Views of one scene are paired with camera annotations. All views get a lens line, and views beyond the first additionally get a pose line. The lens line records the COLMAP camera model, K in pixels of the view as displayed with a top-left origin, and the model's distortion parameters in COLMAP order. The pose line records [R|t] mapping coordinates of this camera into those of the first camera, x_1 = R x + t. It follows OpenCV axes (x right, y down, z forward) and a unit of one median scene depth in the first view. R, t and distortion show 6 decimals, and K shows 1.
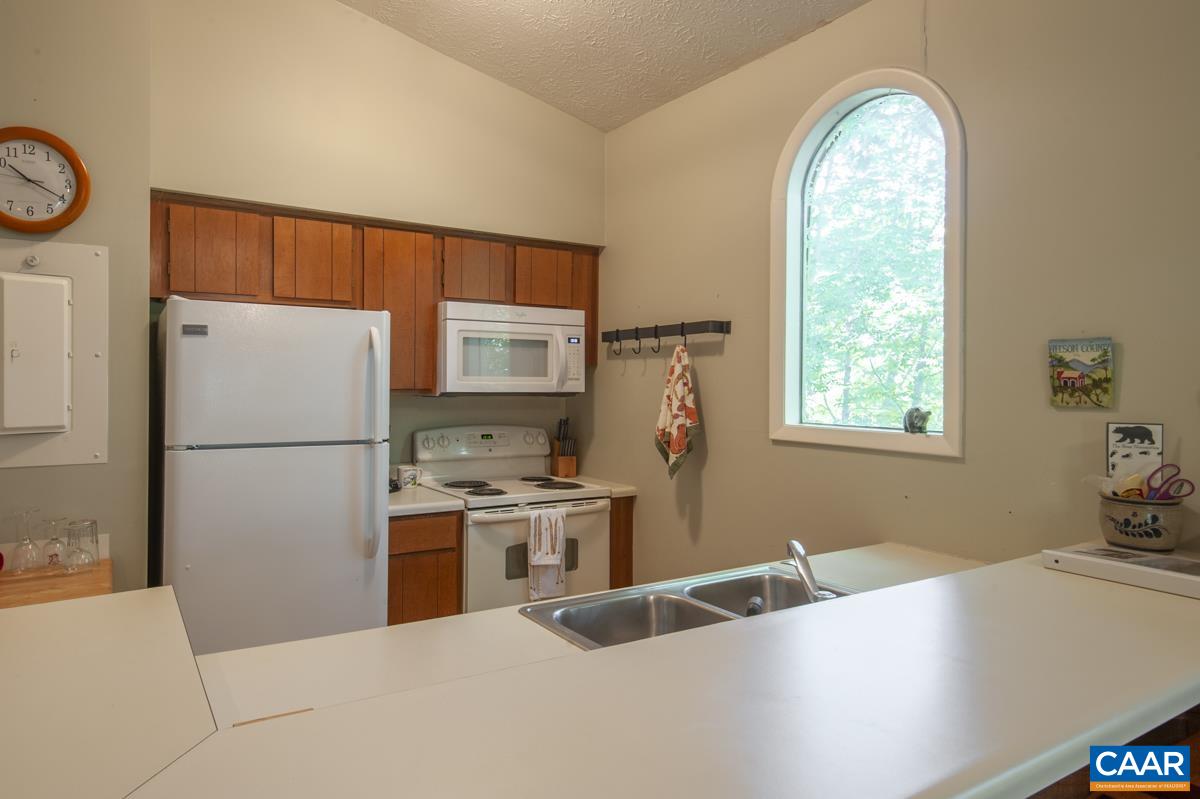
lens RADIAL K [[715.8, 0, 513.9], [0, 715.8, 377.5], [0, 0, 1]] dist [0.034921, -0.027651]
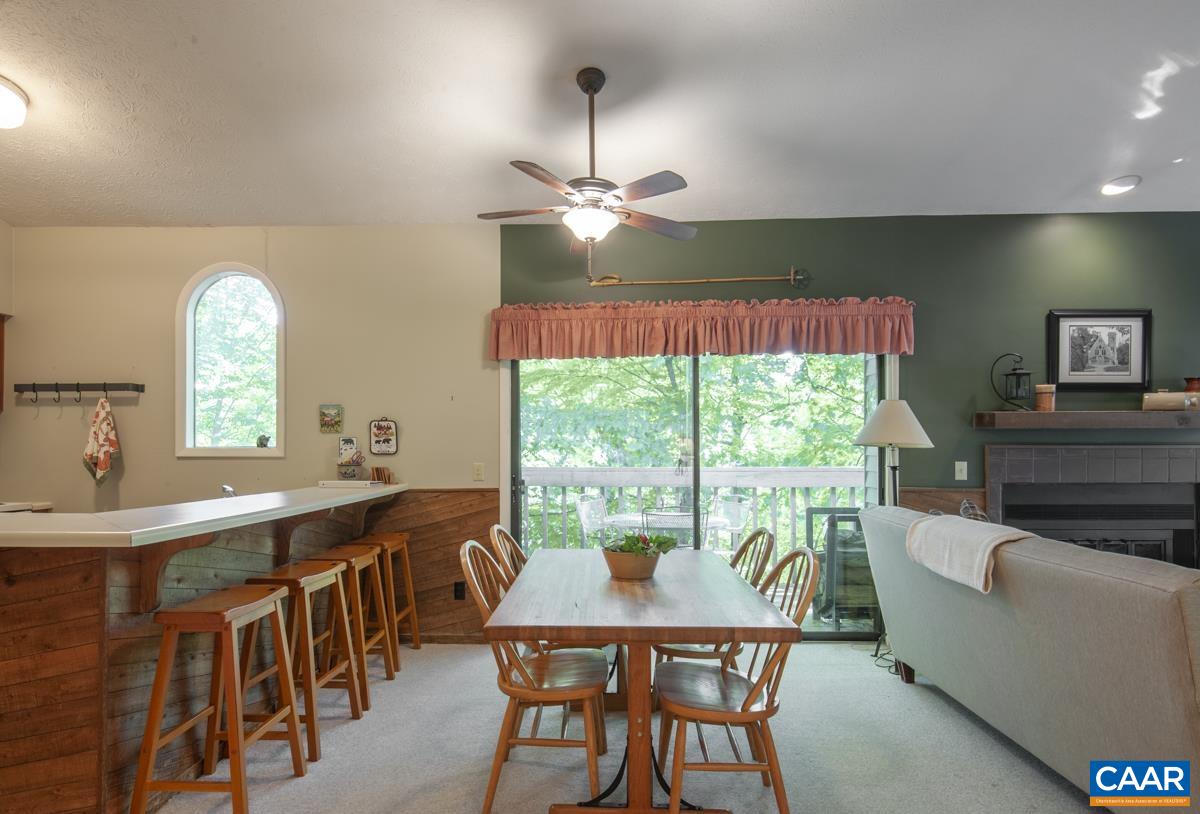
lens RADIAL K [[666.9, 0, 595.3], [0, 666.9, 448.5], [0, 0, 1]] dist [0.037549, -0.026546]
pose [[0.505358, -0.004449, 0.862898, -0.464910], [-0.001443, 0.999981, 0.006001, 0.050240], [-0.862908, -0.004278, 0.505342, -0.591610]]
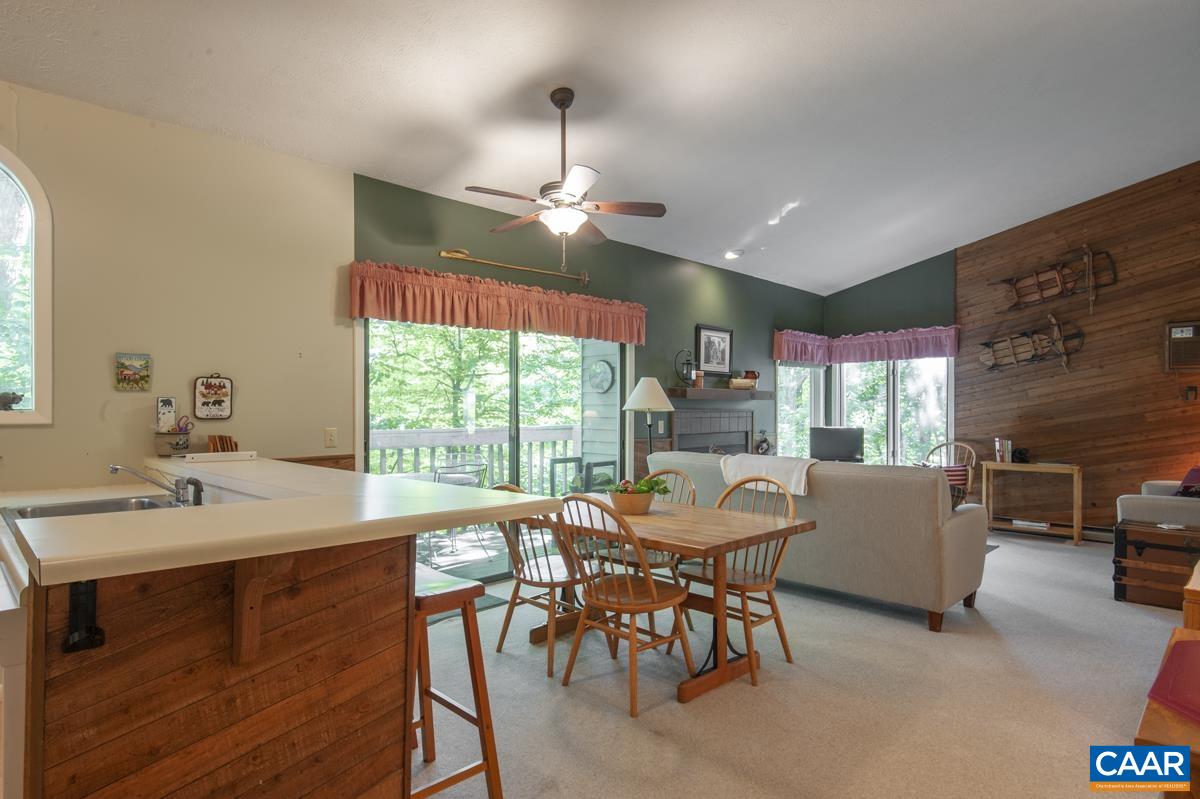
lens RADIAL K [[645.0, 0, 592.5], [0, 645.0, 409.8], [0, 0, 1]] dist [0.029482, -0.023483]
pose [[-0.268172, -0.003971, 0.963363, -0.714926], [-0.007049, 0.999973, 0.002160, 0.048947], [-0.963345, -0.006211, -0.268193, 0.187275]]
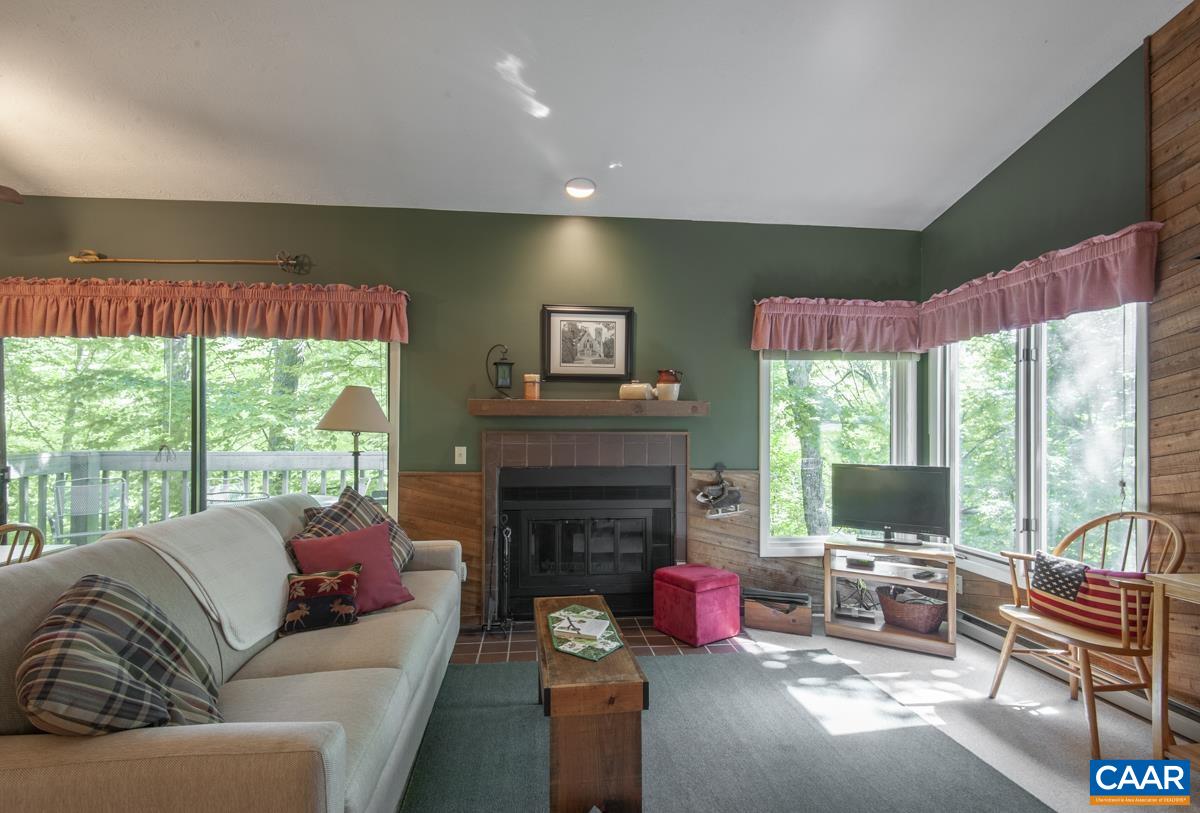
lens RADIAL K [[560.9, 0, 599.5], [0, 560.9, 431.9], [0, 0, 1]] dist [0.024622, -0.015519]
pose [[0.396234, 0.001887, 0.918148, 0.120393], [-0.007995, 0.999967, 0.001395, 0.048937], [-0.918115, -0.007893, 0.396236, -1.302975]]
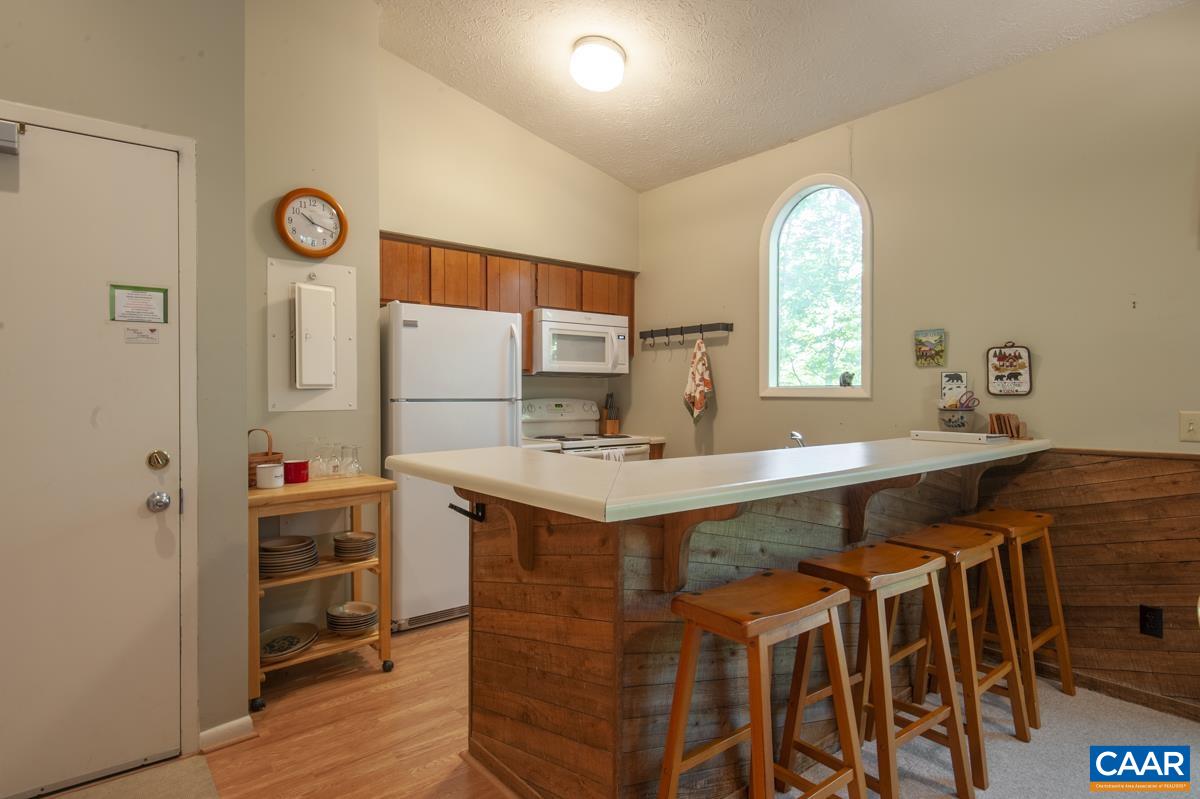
lens RADIAL K [[660.6, 0, 587.4], [0, 660.6, 390.1], [0, 0, 1]] dist [0.032550, -0.025835]
pose [[0.986049, -0.006486, 0.166330, -0.240184], [0.005795, 0.999972, 0.004640, 0.055861], [-0.166356, -0.003611, 0.986059, -0.349273]]
